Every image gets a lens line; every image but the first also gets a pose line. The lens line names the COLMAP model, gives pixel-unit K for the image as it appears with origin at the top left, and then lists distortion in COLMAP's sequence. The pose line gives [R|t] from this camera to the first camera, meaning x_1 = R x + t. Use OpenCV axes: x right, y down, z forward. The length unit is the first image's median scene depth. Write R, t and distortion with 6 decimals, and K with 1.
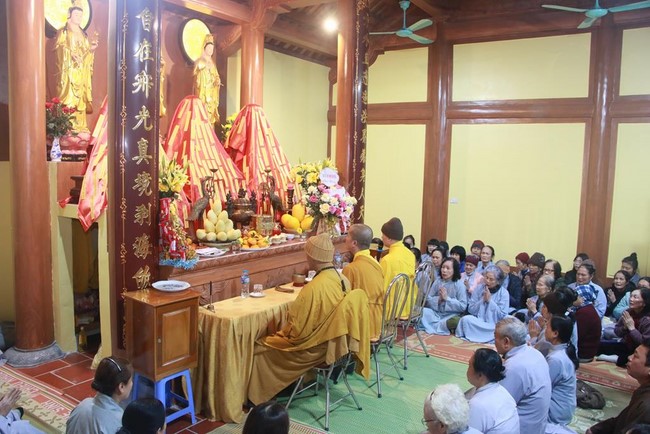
lens RADIAL K [[528.7, 0, 325.0], [0, 528.7, 217.0], [0, 0, 1]] dist [-0.184901, 0.161734]
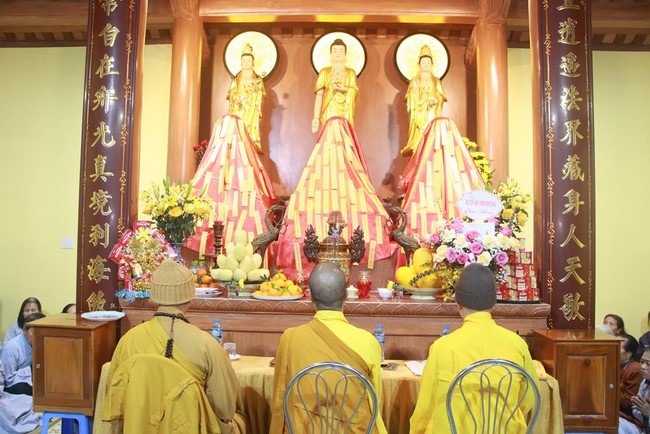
lens RADIAL K [[528.7, 0, 325.0], [0, 528.7, 217.0], [0, 0, 1]] dist [-0.184901, 0.161734]
pose [[0.528825, -0.053509, -0.847043, 0.491510], [-0.086510, 0.989414, -0.116512, 0.026703], [0.844310, 0.134893, 0.518598, 0.643665]]
